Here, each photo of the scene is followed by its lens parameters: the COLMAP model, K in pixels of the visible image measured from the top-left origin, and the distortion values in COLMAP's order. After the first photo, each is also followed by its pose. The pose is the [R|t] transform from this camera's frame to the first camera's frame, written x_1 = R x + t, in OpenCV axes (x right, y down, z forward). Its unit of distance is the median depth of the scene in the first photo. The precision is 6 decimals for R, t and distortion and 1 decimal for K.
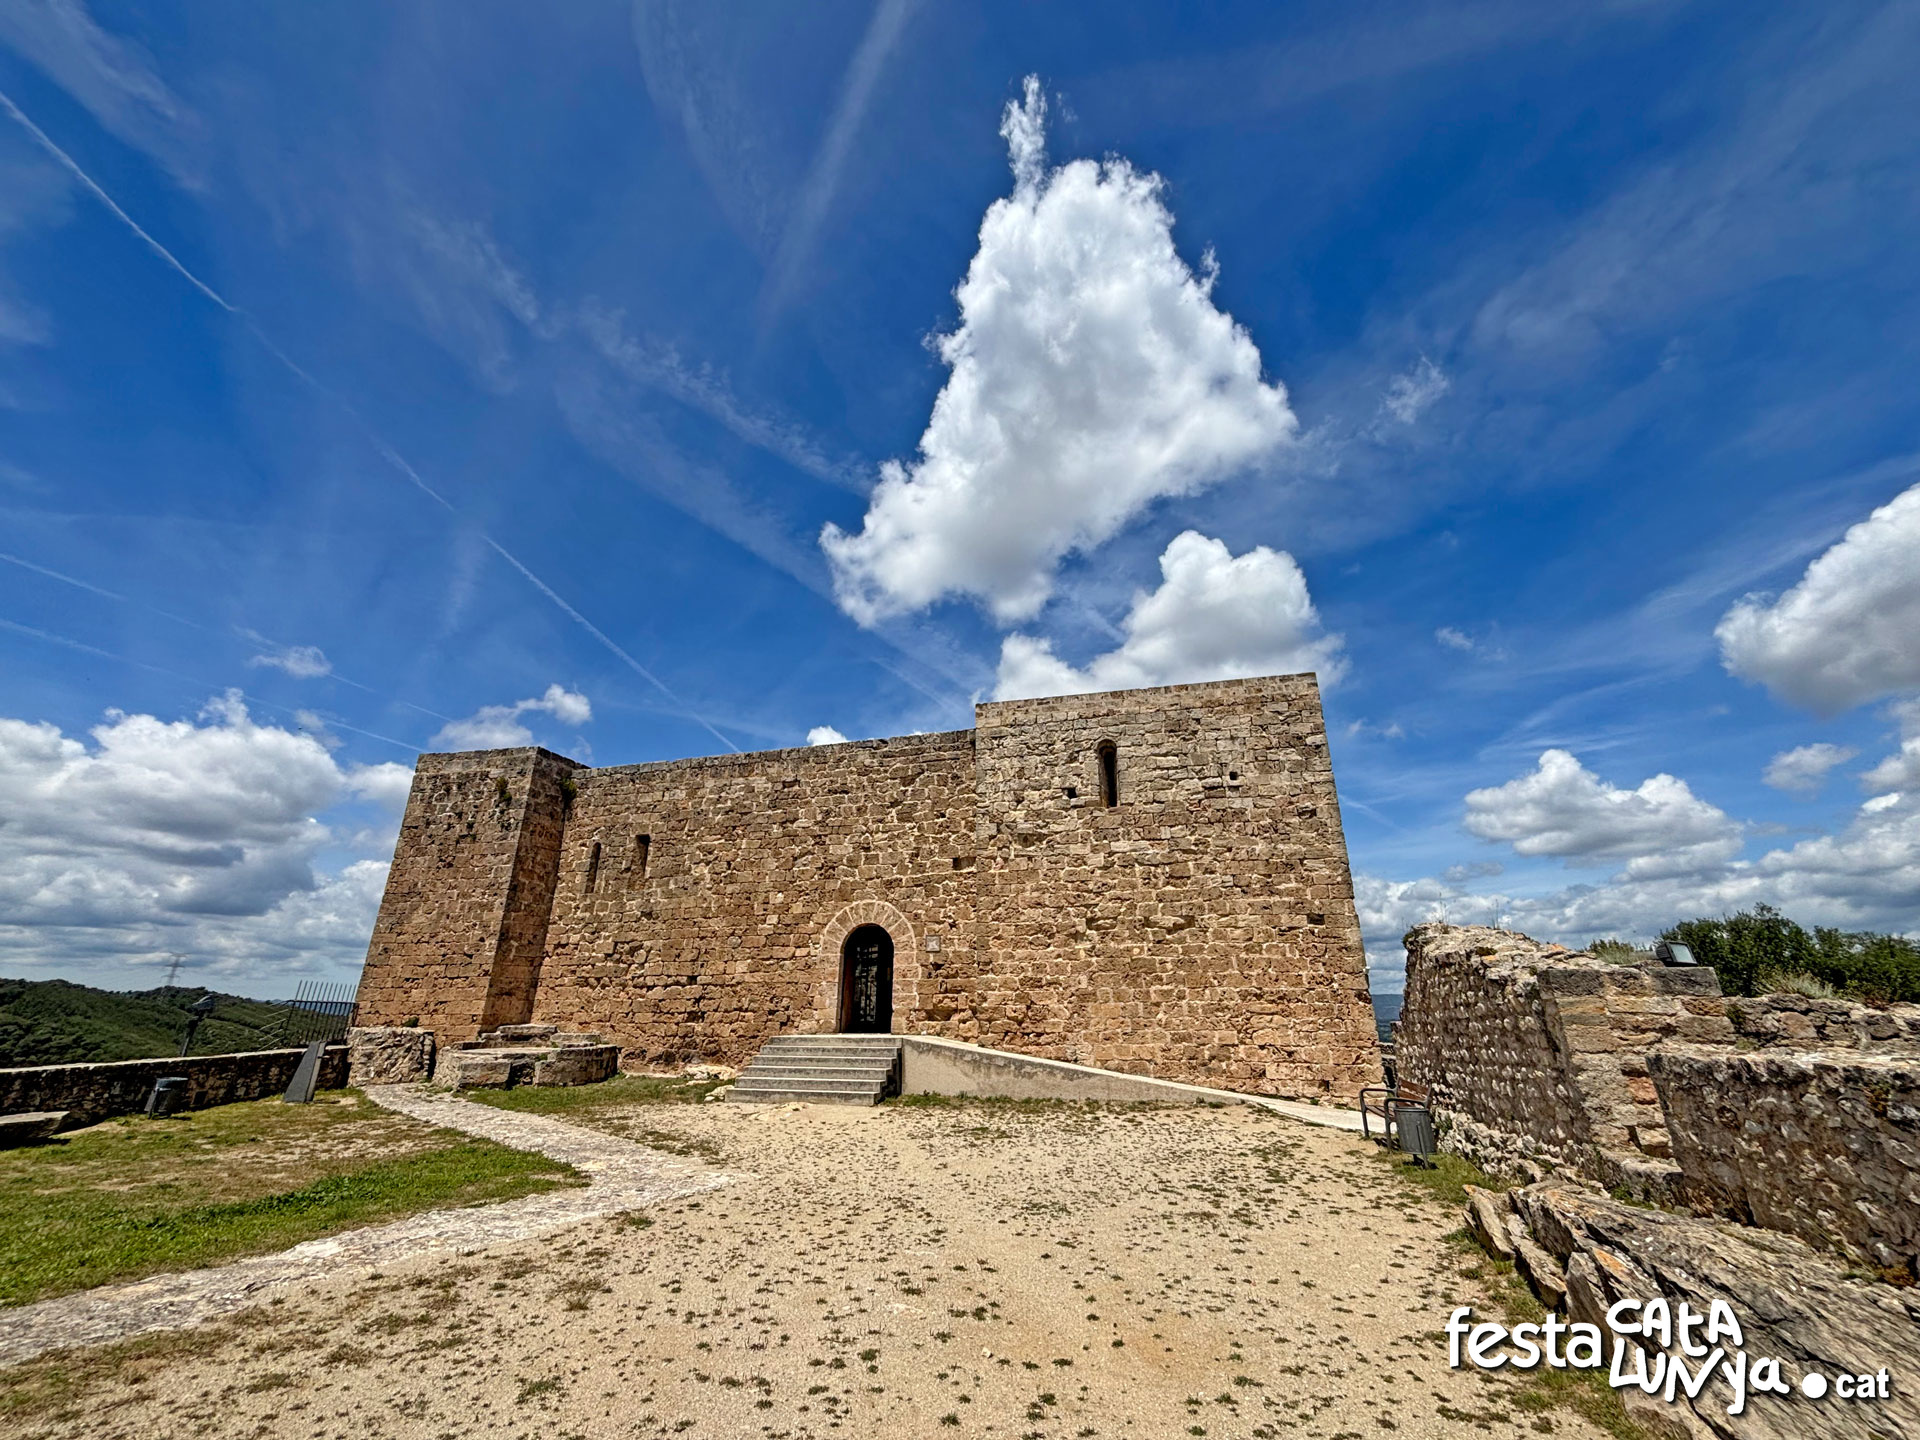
lens RADIAL K [[788.5, 0, 957.3], [0, 788.5, 716.2], [0, 0, 1]] dist [-0.000255, 0.000080]
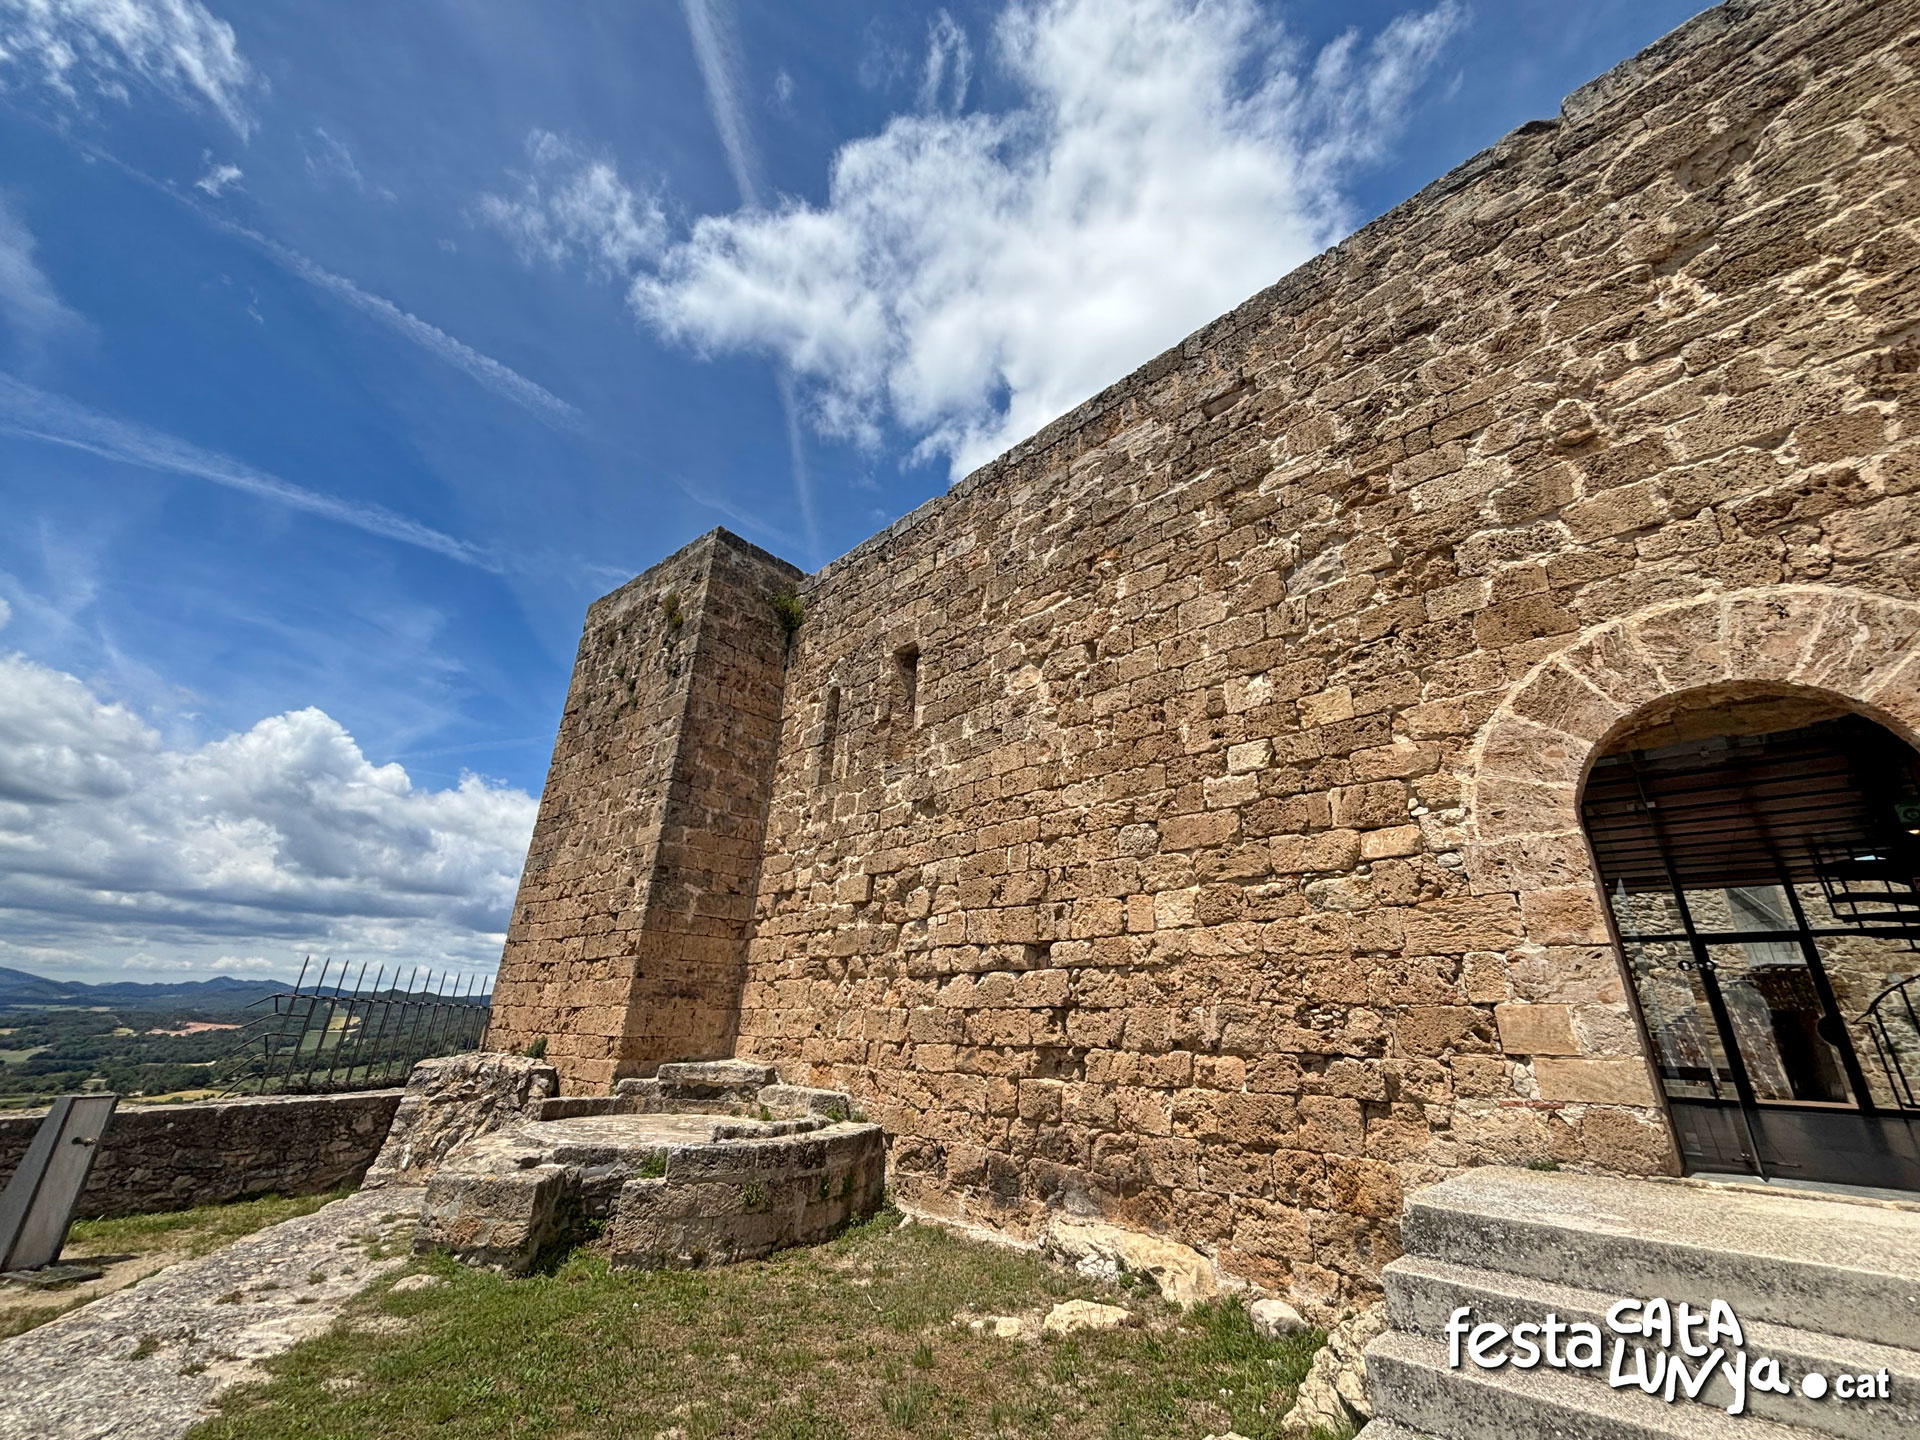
lens RADIAL K [[771.6, 0, 960.0], [0, 771.6, 720.0], [0, 0, 1]] dist [0.001042, 0.009858]
pose [[0.884706, -0.152269, -0.440579, -0.194219], [0.141847, 0.988262, -0.056719, 0.239812], [0.444044, -0.012315, 0.895920, 0.660244]]
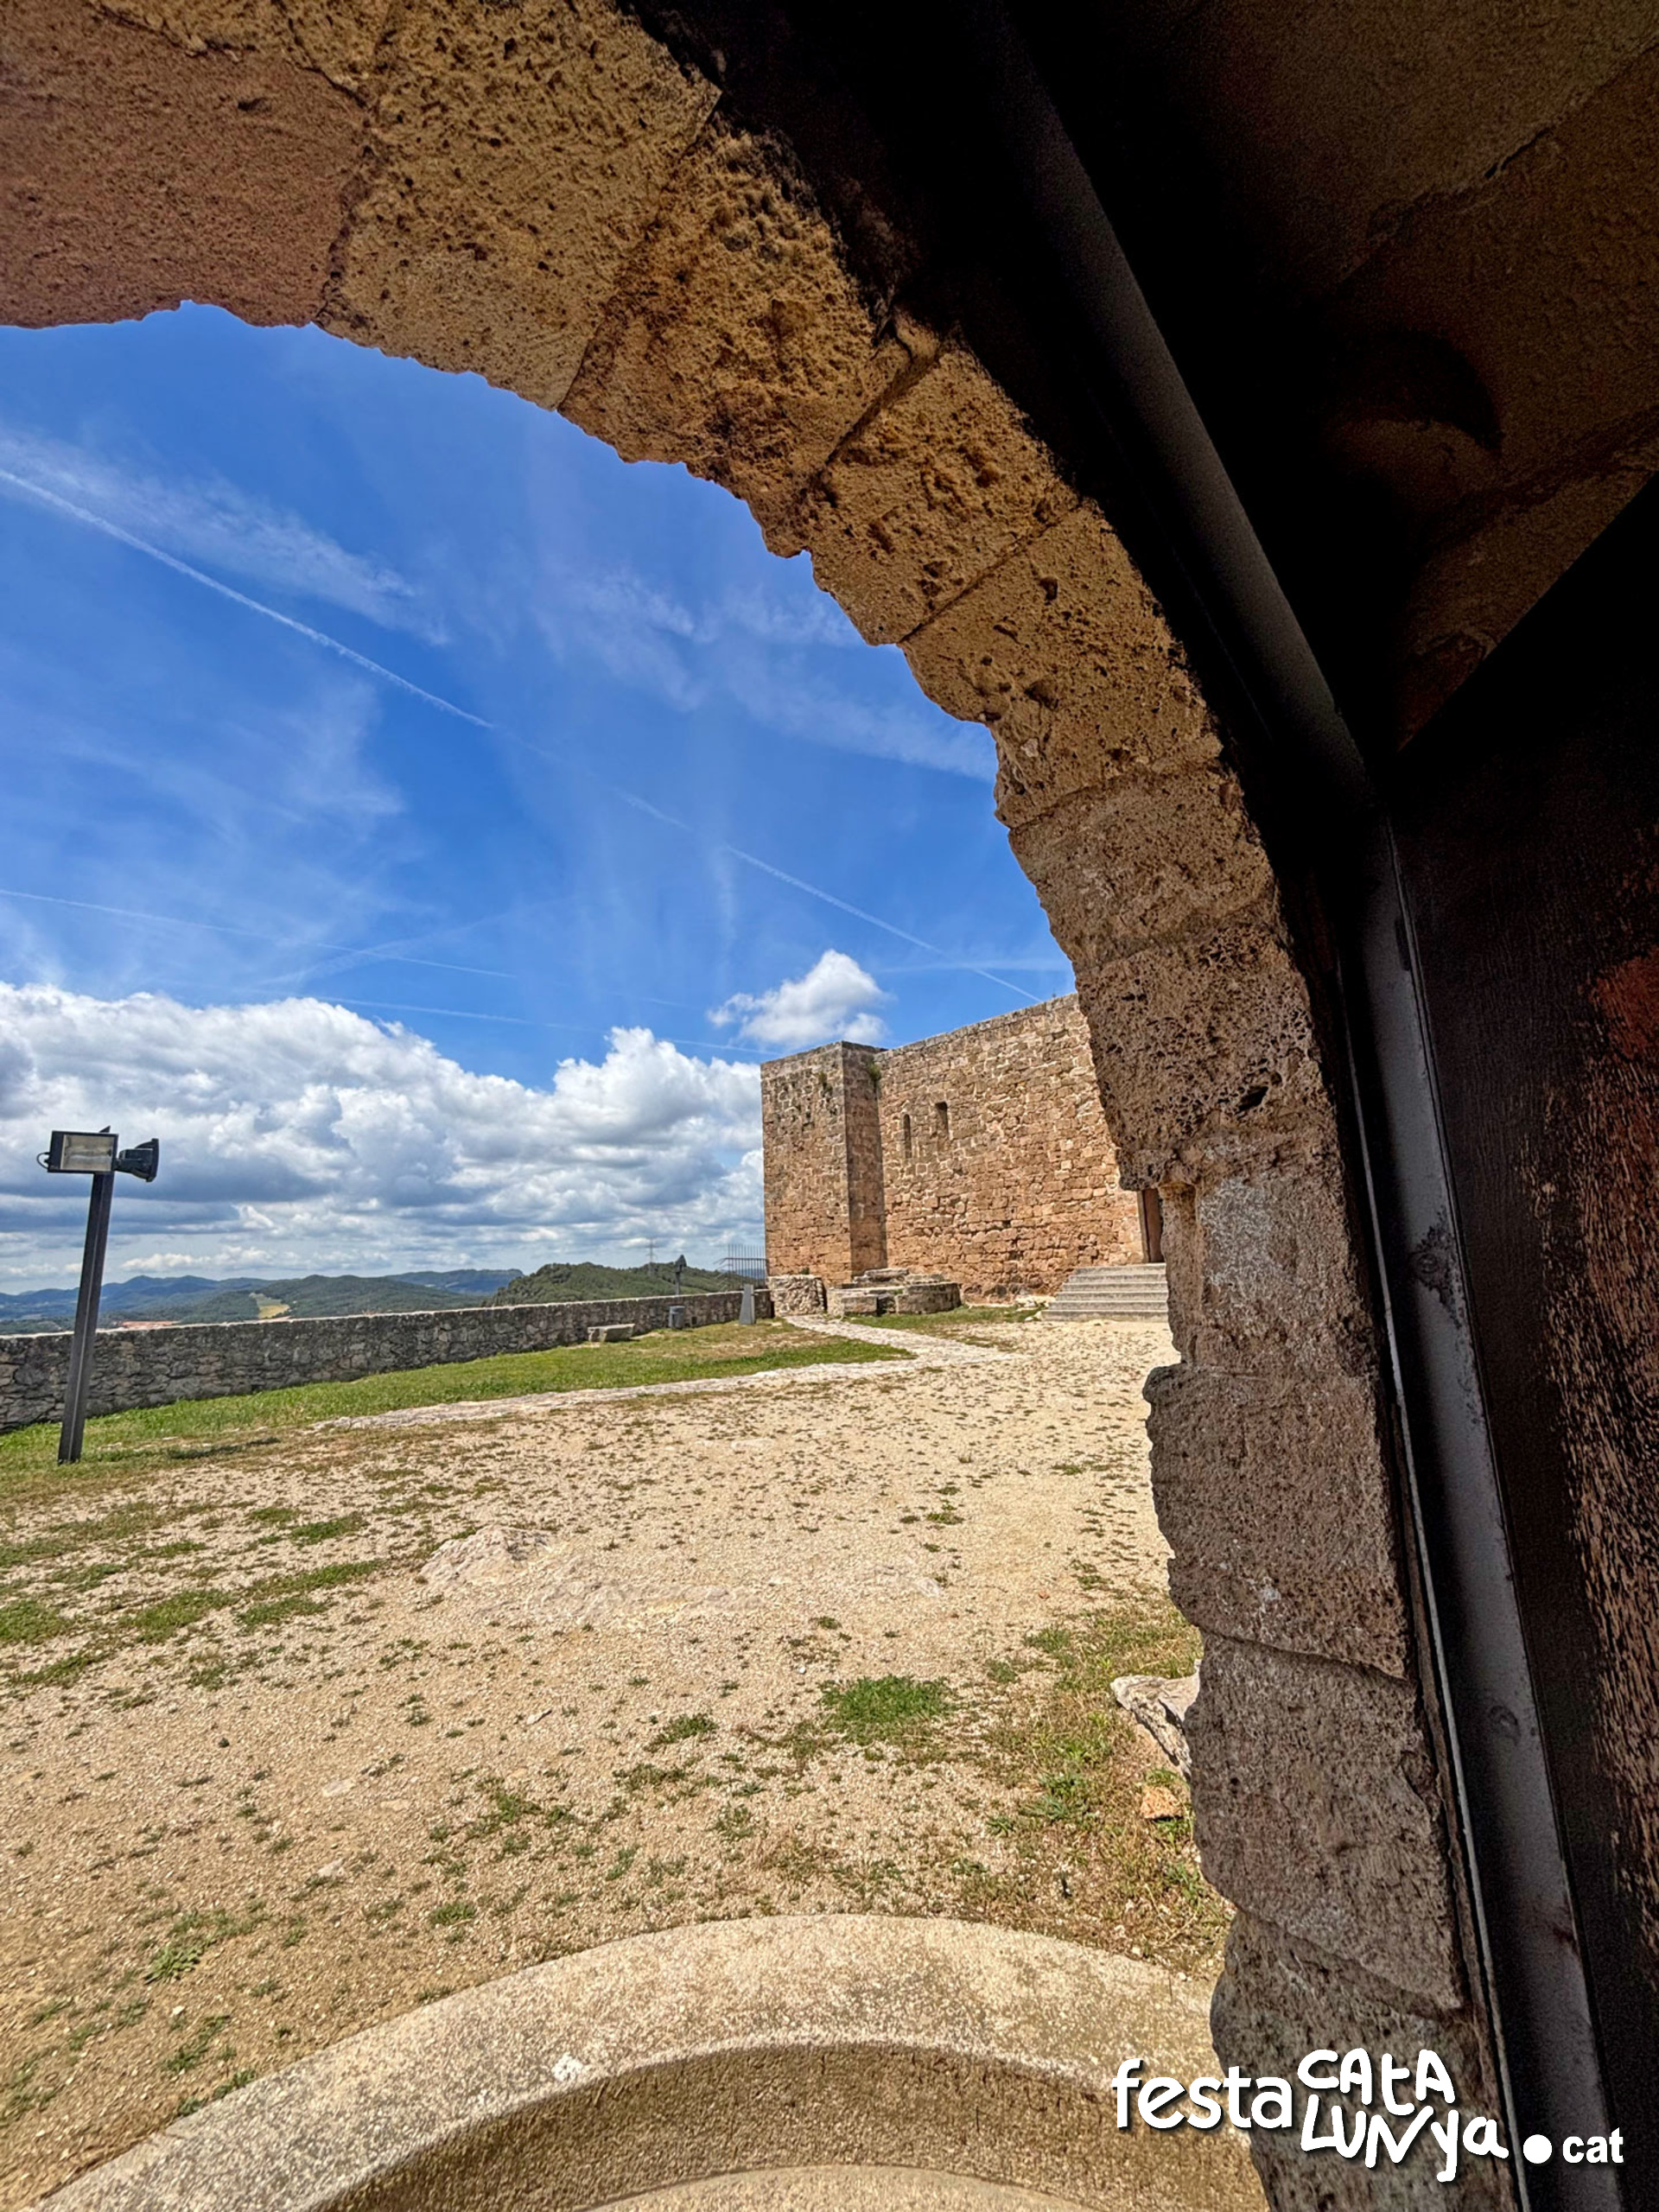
lens RADIAL K [[891.0, 0, 826.9], [0, 891.0, 1088.2], [0, 0, 1]] dist [0.026671, -0.007759]
pose [[0.843726, -0.148190, -0.515913, 0.123291], [0.233235, 0.966874, 0.103709, -0.038144], [0.483455, -0.207831, 0.850340, -0.145456]]
